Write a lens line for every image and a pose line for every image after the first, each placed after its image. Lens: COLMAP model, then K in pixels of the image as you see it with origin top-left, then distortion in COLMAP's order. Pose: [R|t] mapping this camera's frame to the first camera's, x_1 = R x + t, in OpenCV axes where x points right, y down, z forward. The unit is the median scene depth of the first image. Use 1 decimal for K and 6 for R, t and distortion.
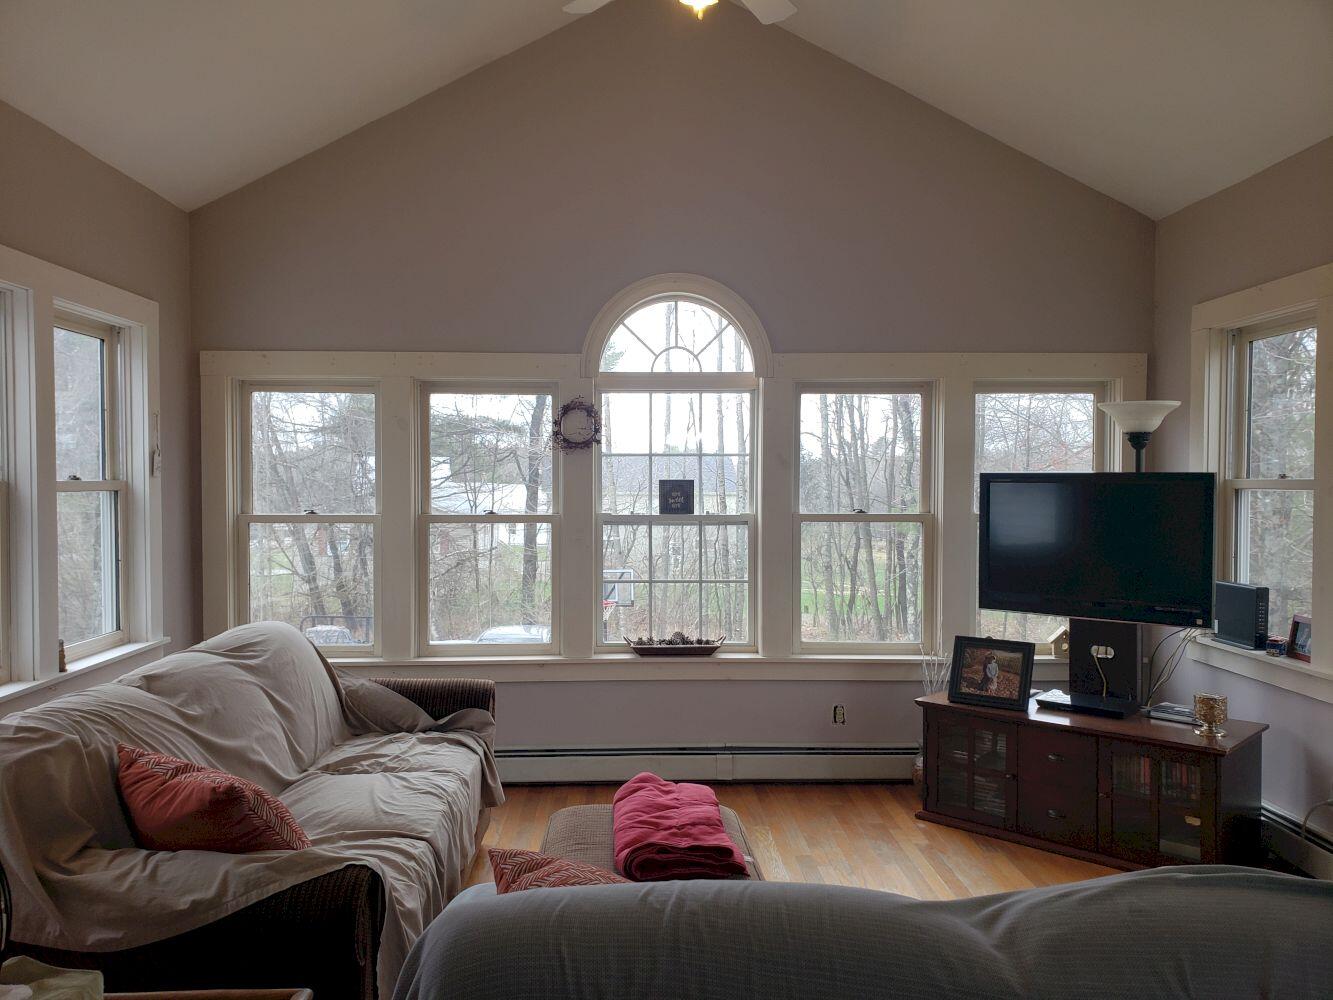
lens RADIAL K [[1032.0, 0, 660.8], [0, 1032.0, 492.5], [0, 0, 1]] dist [0.060415, -0.048310]
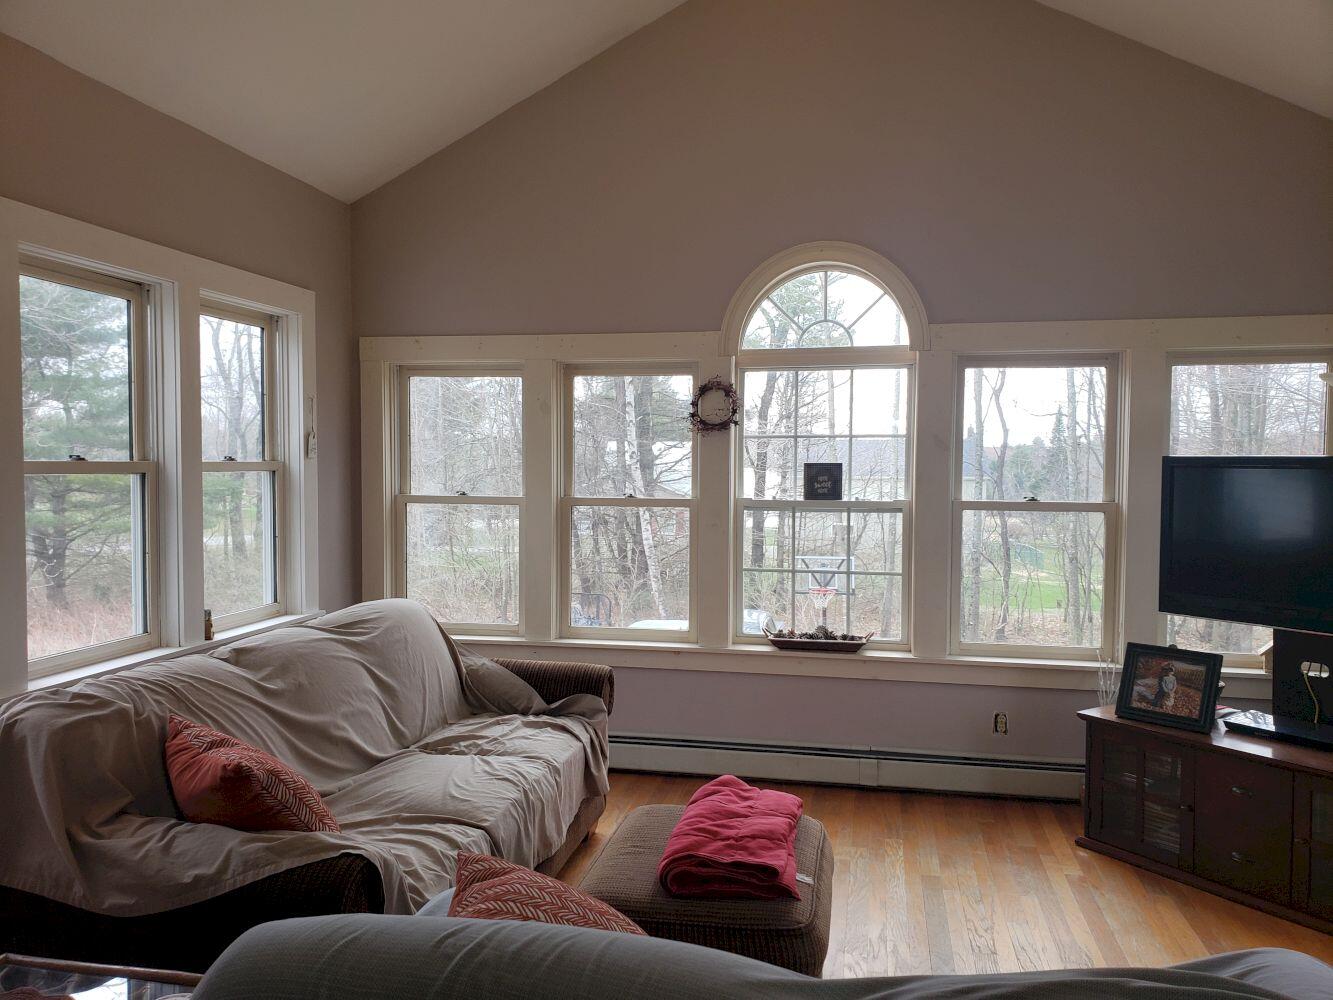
lens RADIAL K [[1028.2, 0, 666.5], [0, 1028.2, 500.0], [0, 0, 1]] dist [0.082861, -0.115369]
pose [[0.973723, 0.011999, -0.227421, 0.107639], [-0.006897, 0.999707, 0.023214, 0.000496], [0.227633, -0.021036, 0.973520, 0.063751]]
